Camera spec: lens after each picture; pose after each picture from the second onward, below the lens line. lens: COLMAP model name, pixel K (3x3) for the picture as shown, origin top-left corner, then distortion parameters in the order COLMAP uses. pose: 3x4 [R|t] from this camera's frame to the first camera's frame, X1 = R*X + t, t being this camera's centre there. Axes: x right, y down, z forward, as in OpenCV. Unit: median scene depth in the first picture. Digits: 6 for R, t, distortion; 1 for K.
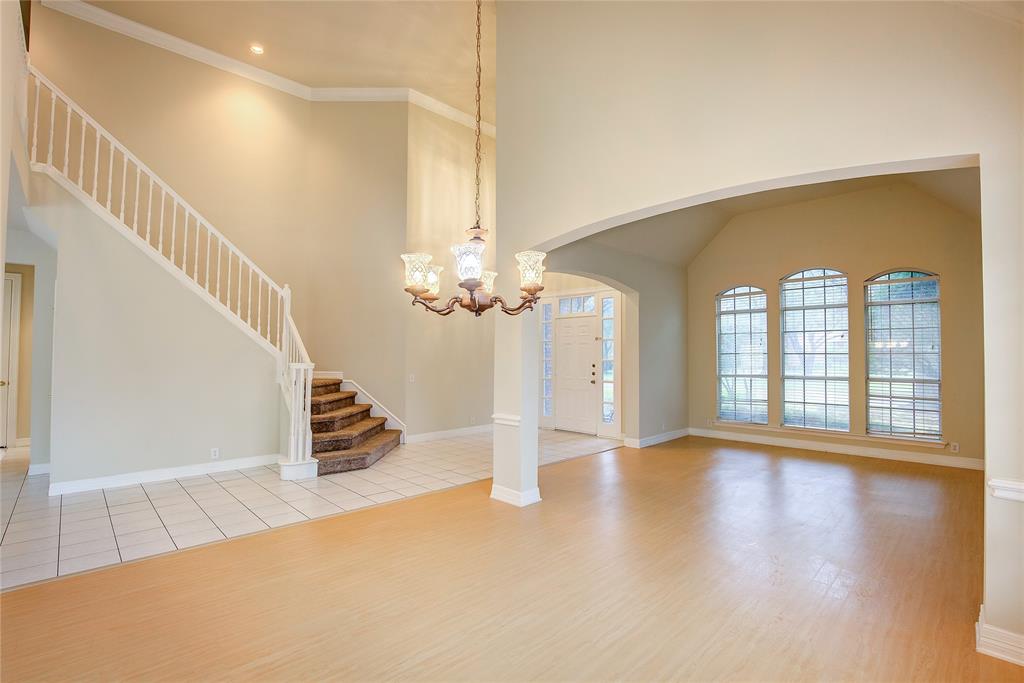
lens RADIAL K [[468.5, 0, 514.2], [0, 468.5, 344.6], [0, 0, 1]] dist [-0.040376, 0.010134]
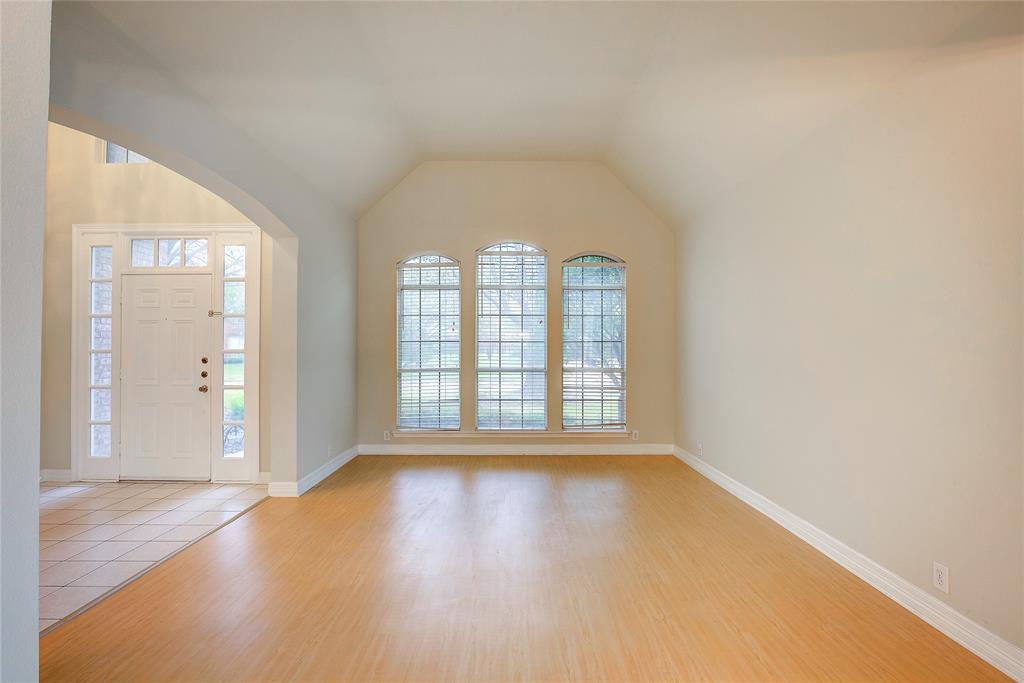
lens RADIAL K [[468.5, 0, 514.2], [0, 468.5, 344.6], [0, 0, 1]] dist [-0.040376, 0.010134]
pose [[0.699412, 0.004609, 0.714704, 0.034944], [-0.014759, 0.999859, 0.007995, 0.017152], [-0.714566, -0.016140, 0.699382, 0.370788]]
